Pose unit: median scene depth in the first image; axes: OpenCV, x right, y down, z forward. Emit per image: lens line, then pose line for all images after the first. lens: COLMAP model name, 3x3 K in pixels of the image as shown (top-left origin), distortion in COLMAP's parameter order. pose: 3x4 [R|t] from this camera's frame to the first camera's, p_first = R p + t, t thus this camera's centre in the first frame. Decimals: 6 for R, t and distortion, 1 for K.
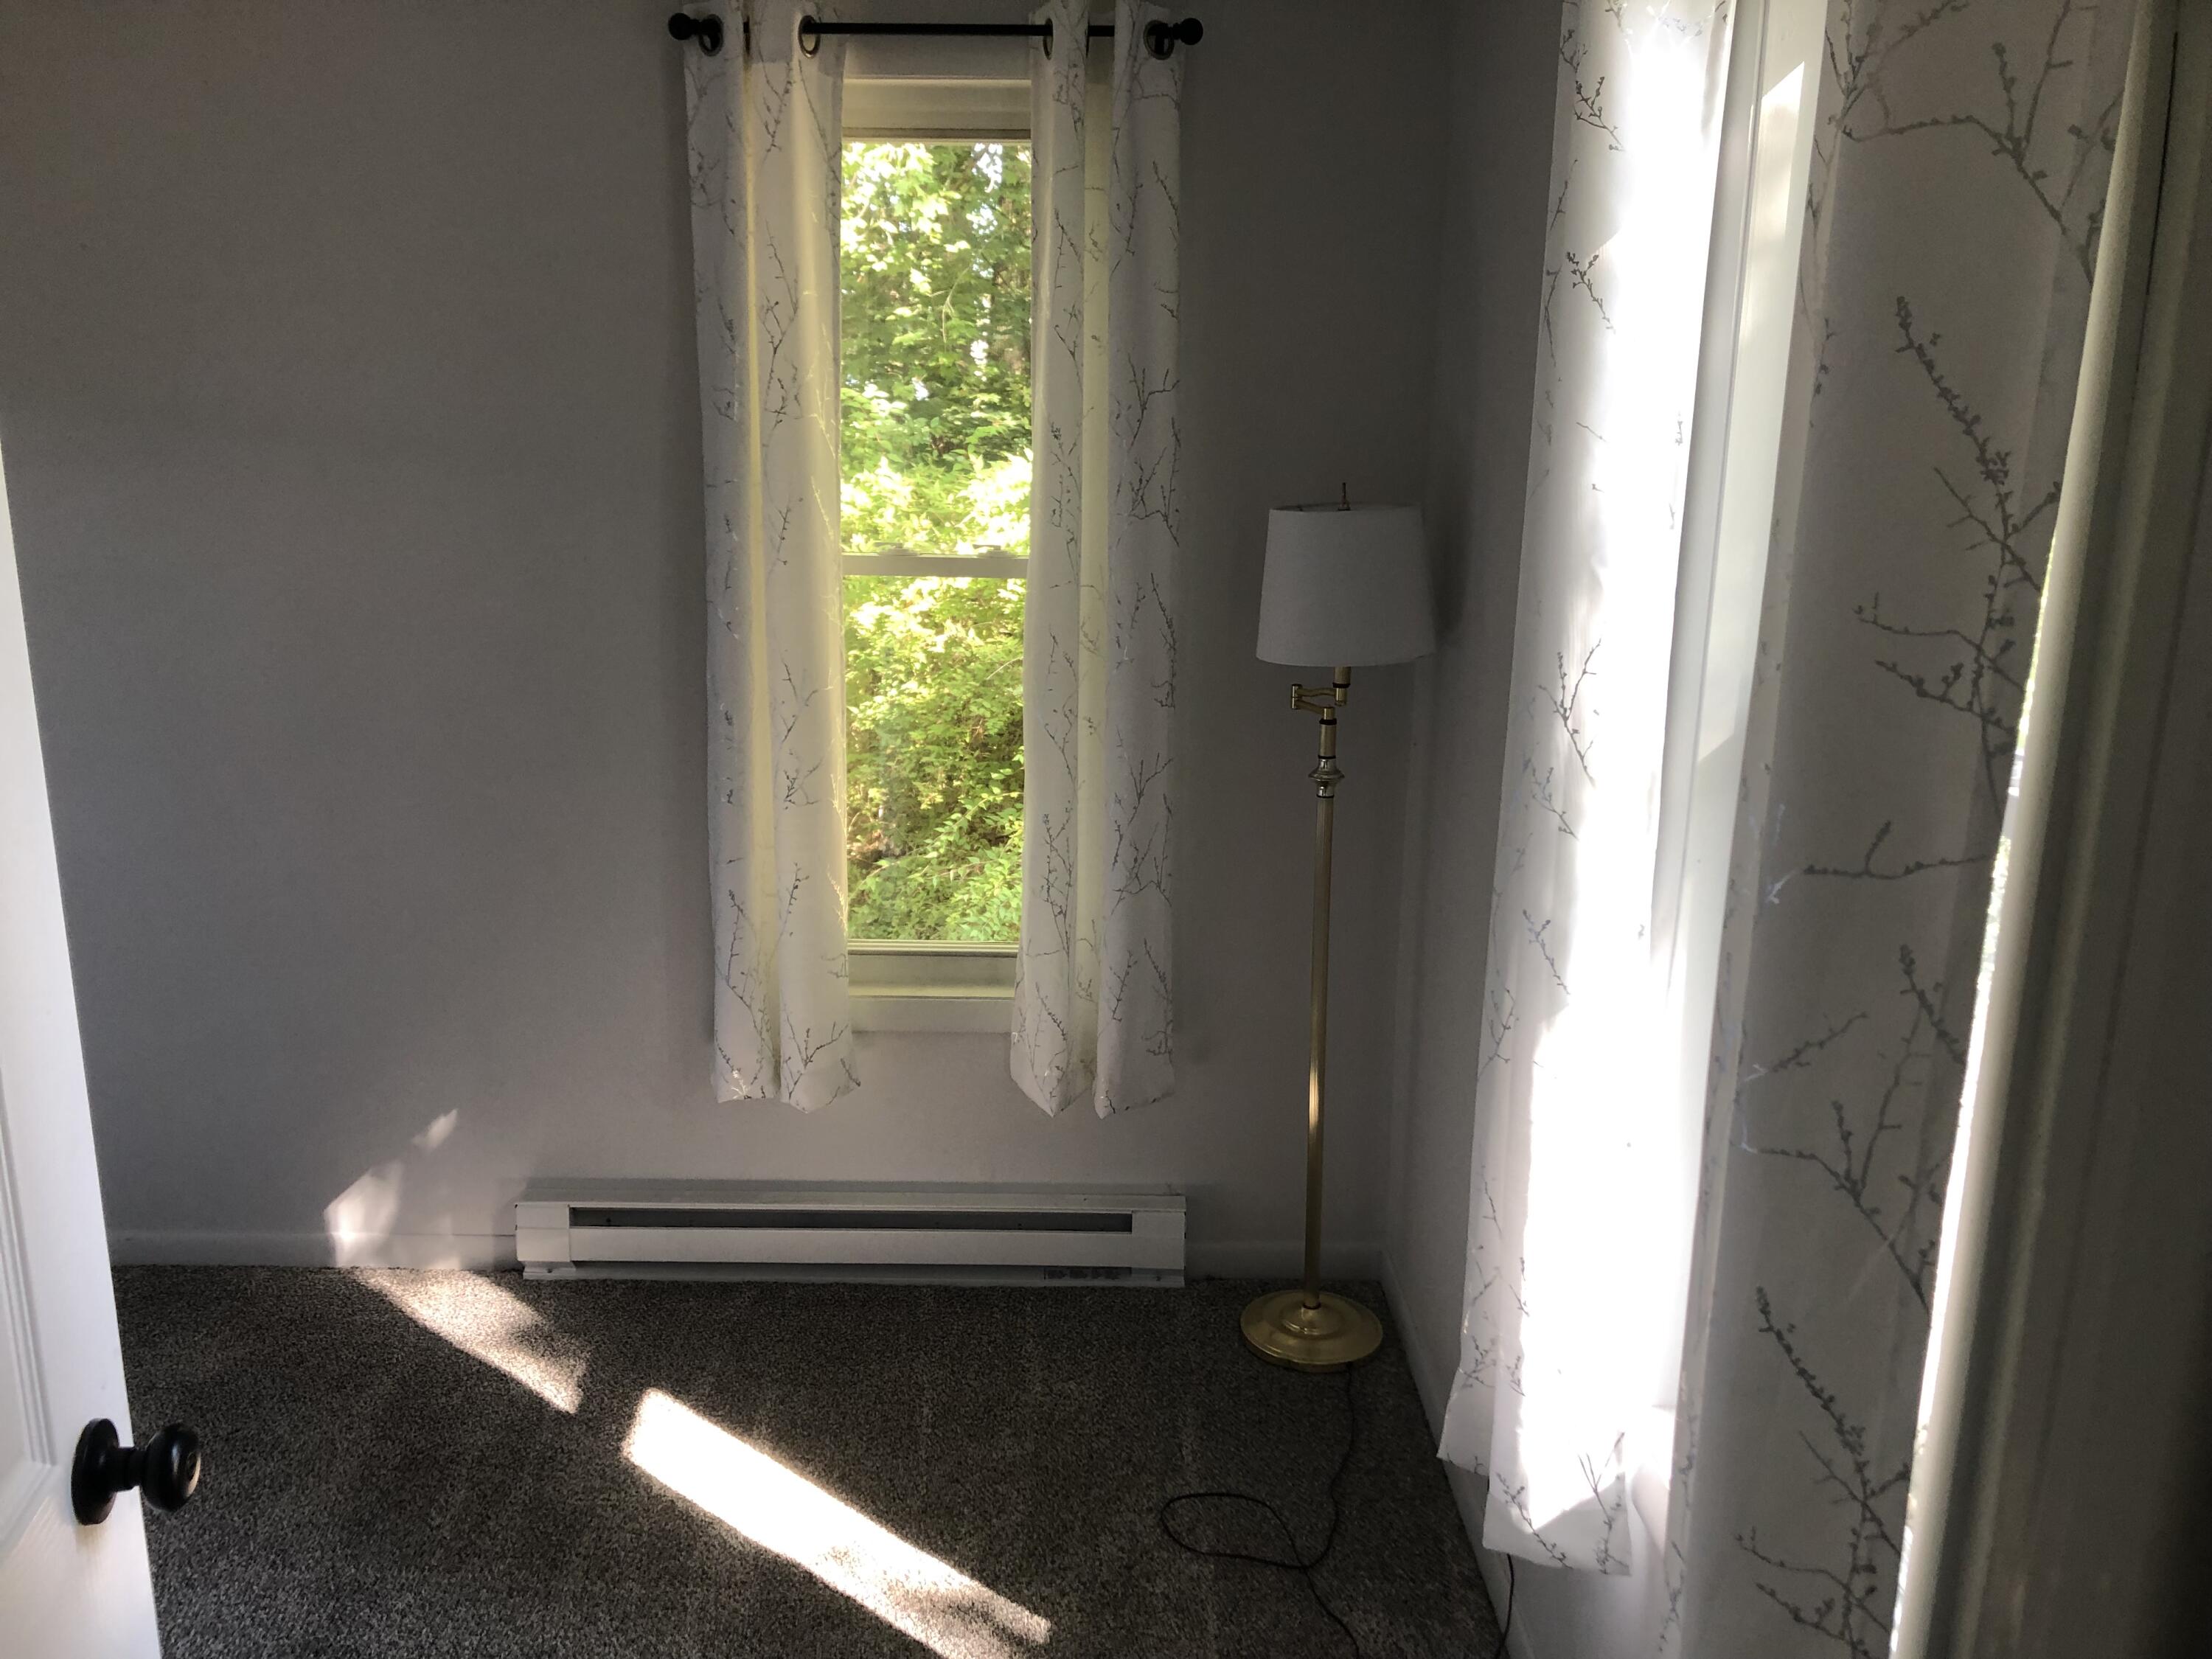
lens RADIAL K [[1817.4, 0, 1081.4], [0, 1817.4, 847.8], [0, 0, 1]] dist [0.146082, -0.482117]
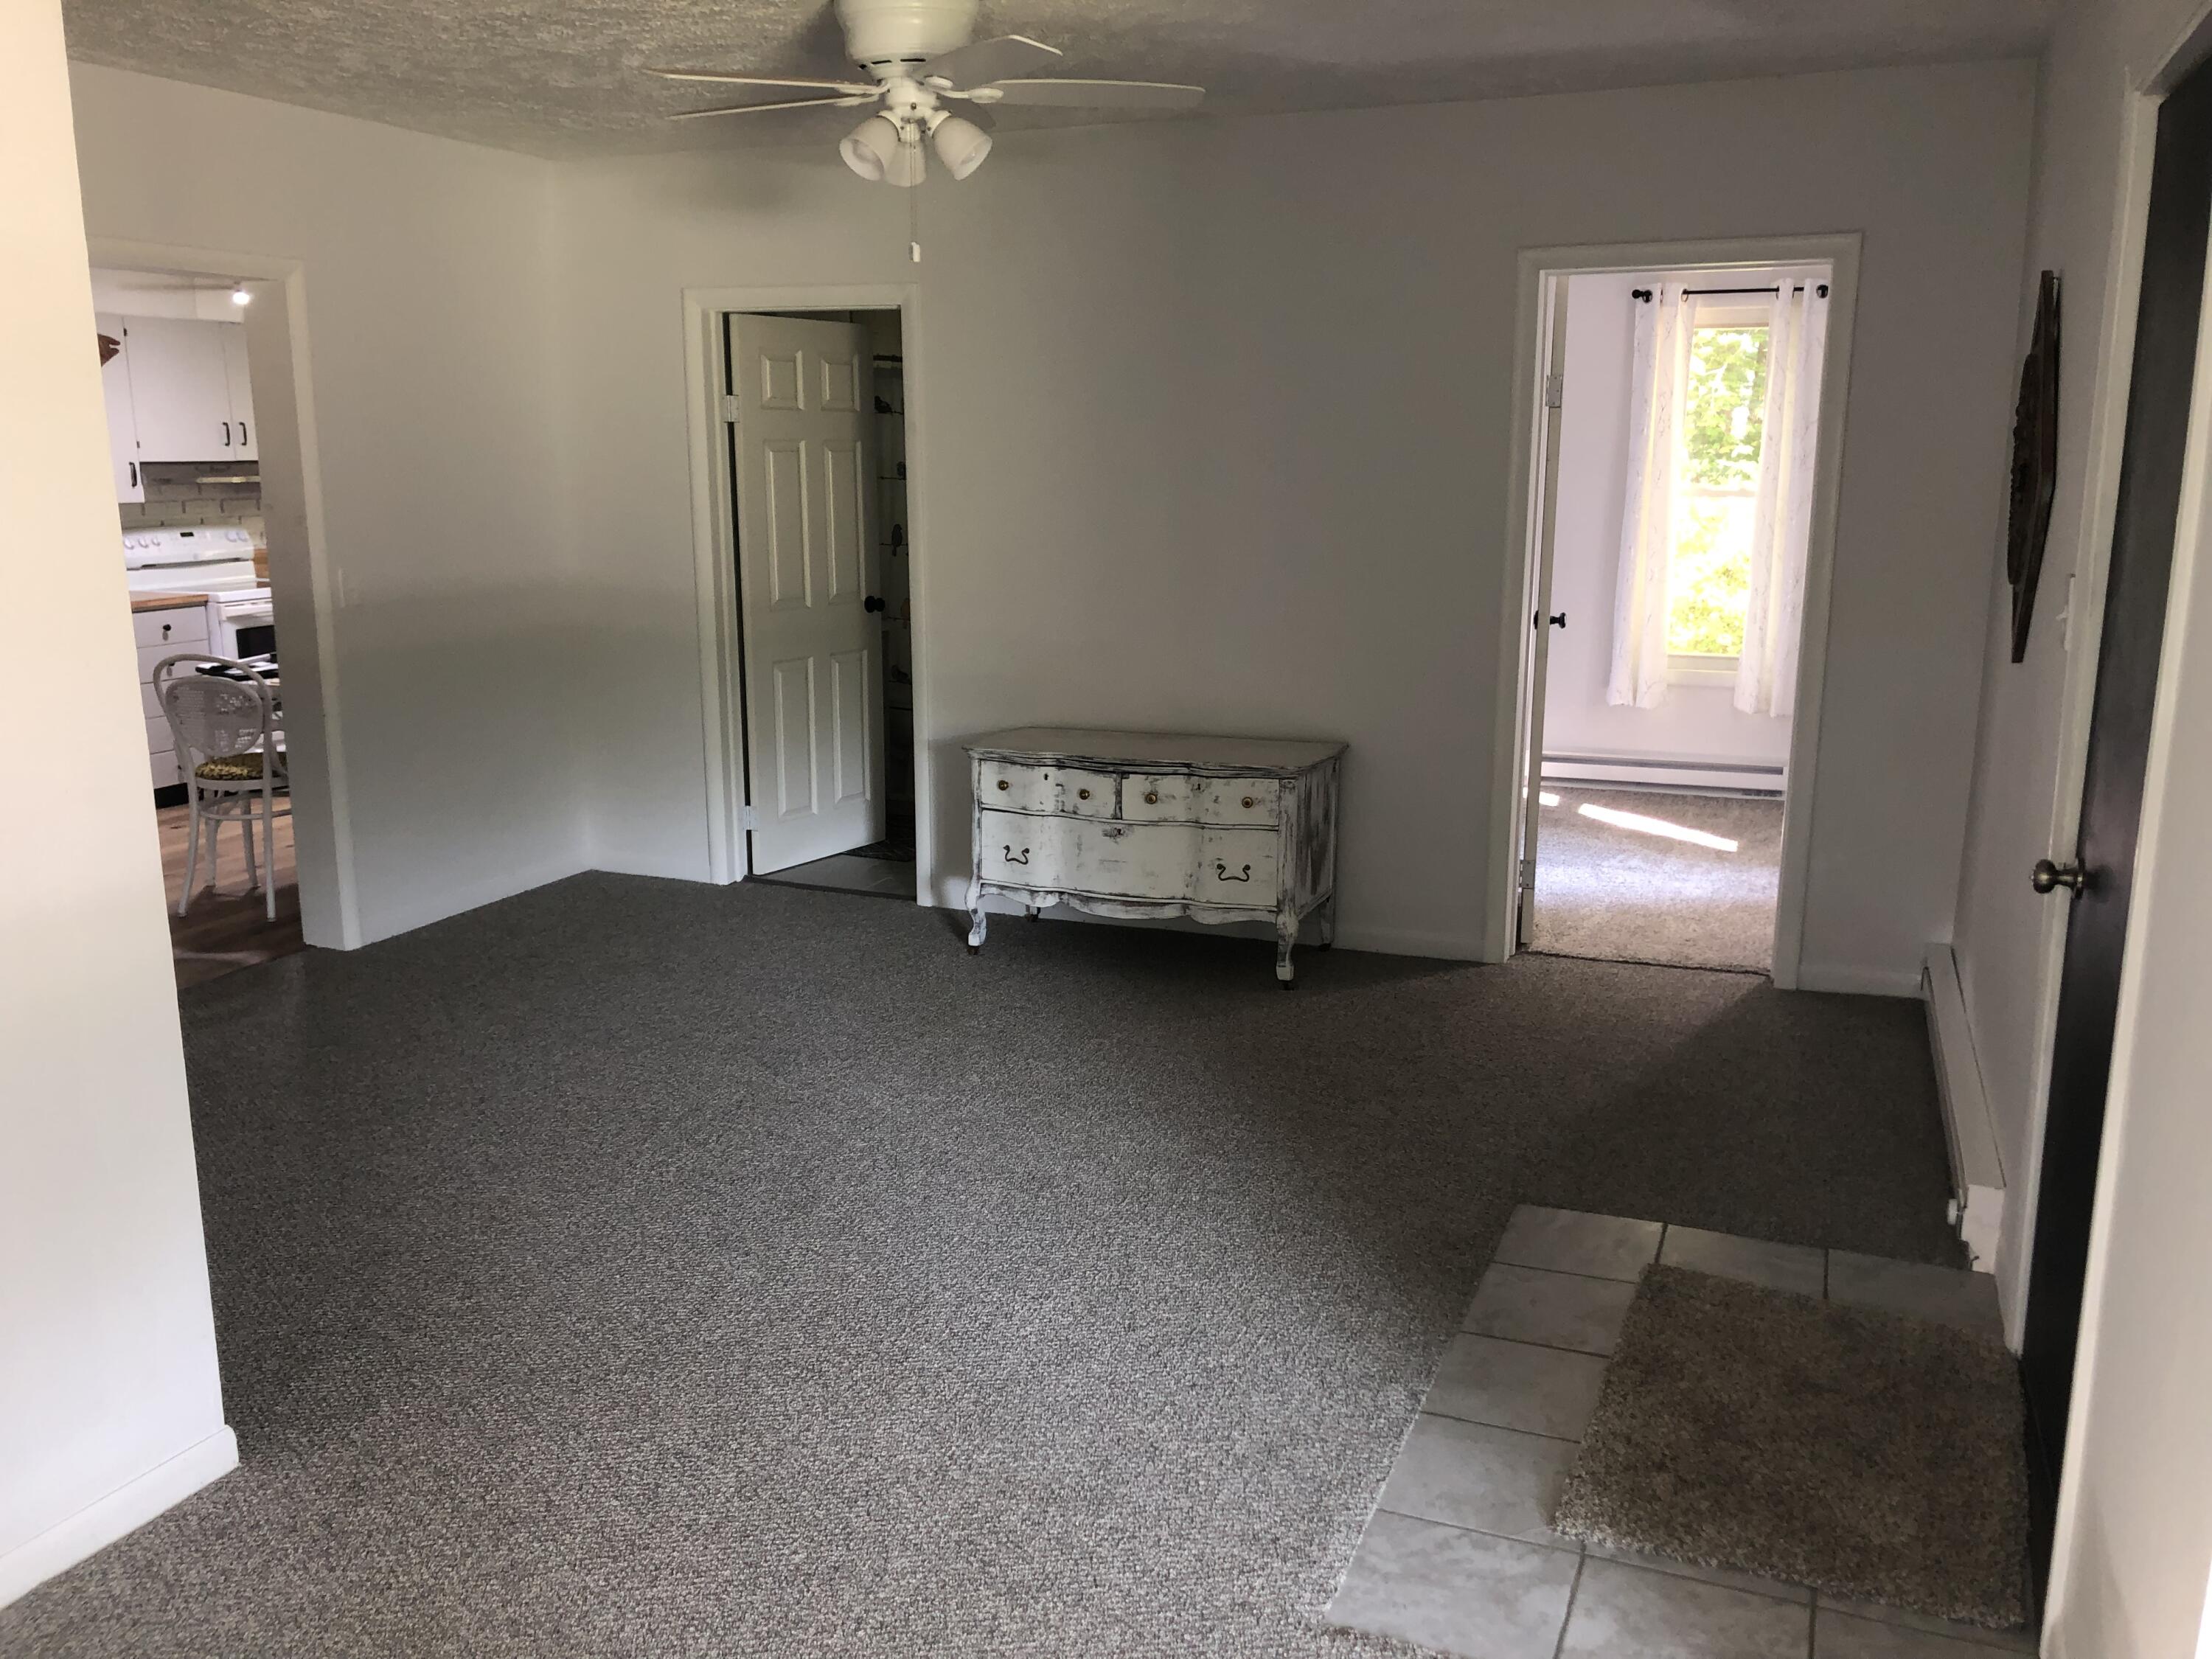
lens RADIAL K [[1824.8, 0, 1106.0], [0, 1824.8, 829.5], [0, 0, 1]] dist [0.003538, 0.010297]
pose [[0.928385, 0.065095, -0.365873, 0.088501], [-0.082256, 0.996113, -0.031495, 0.454693], [0.362401, 0.059335, 0.930132, -1.610618]]
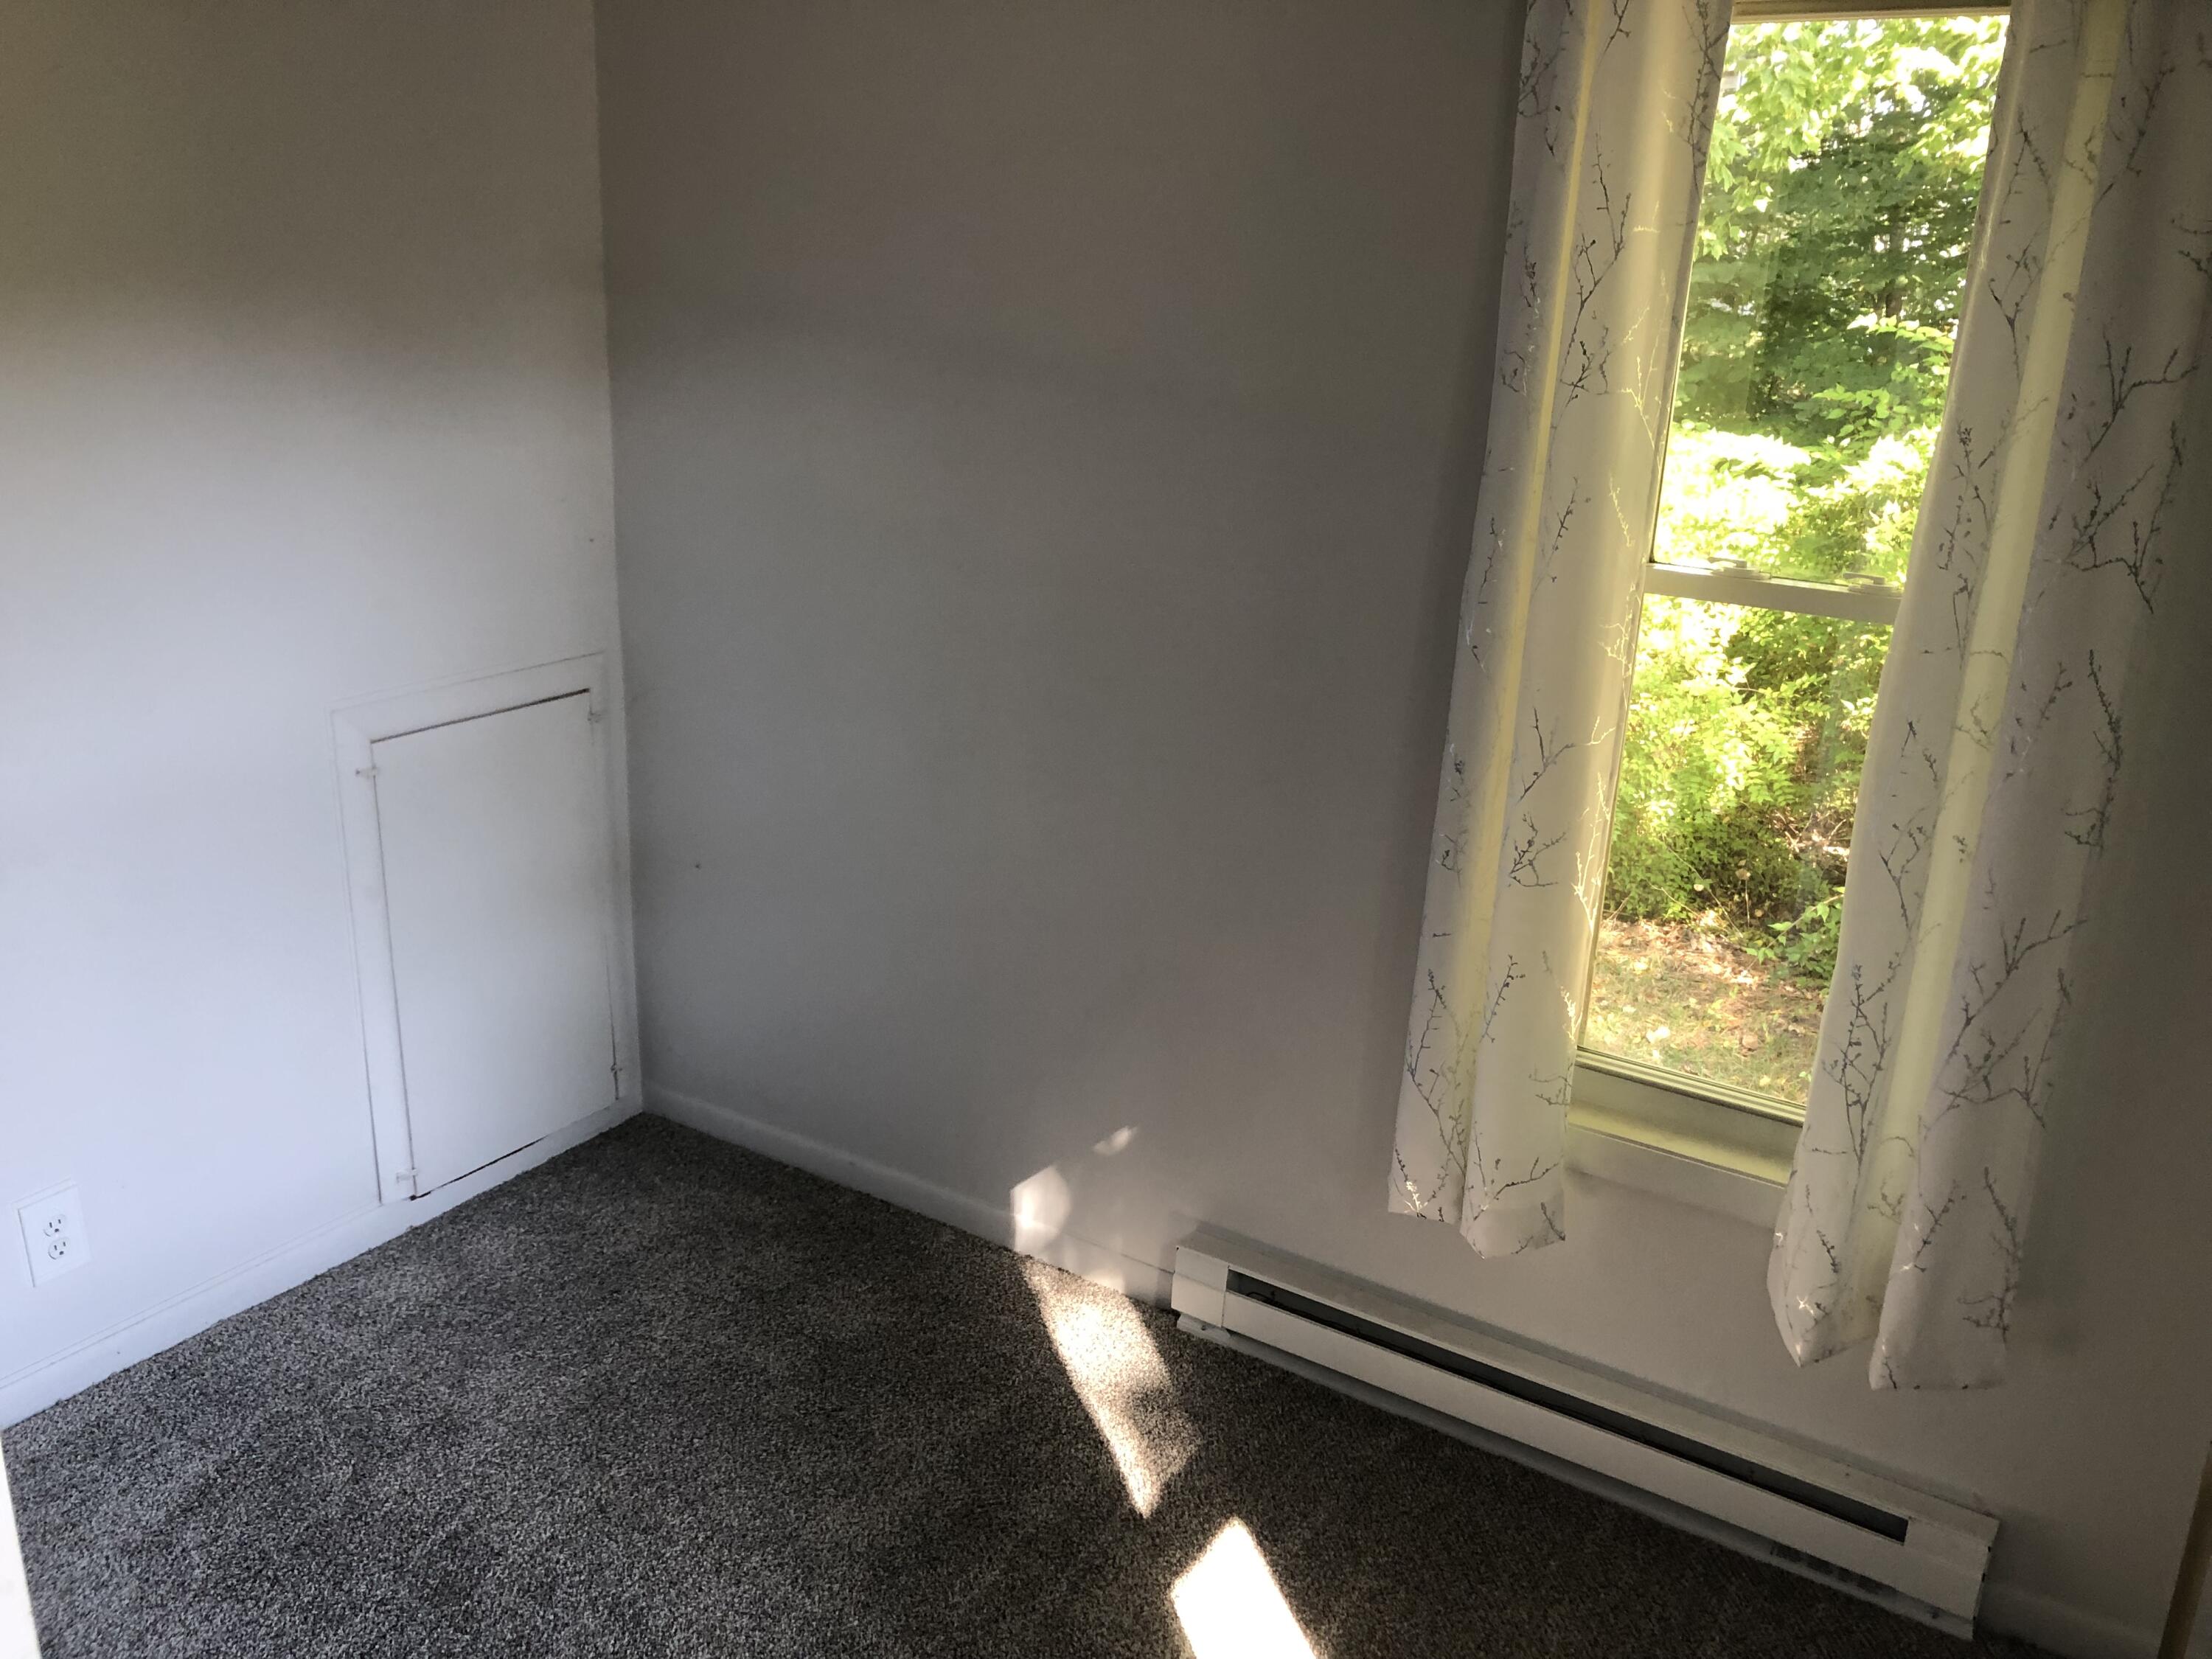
lens RADIAL K [[1809.3, 0, 1106.0], [0, 1809.3, 829.5], [0, 0, 1]] dist [0.008174, -0.009231]
pose [[0.833942, 0.182621, -0.520759, 0.092319], [-0.163204, 0.983062, 0.083389, -0.079868], [0.527167, 0.015448, 0.849621, 0.237868]]
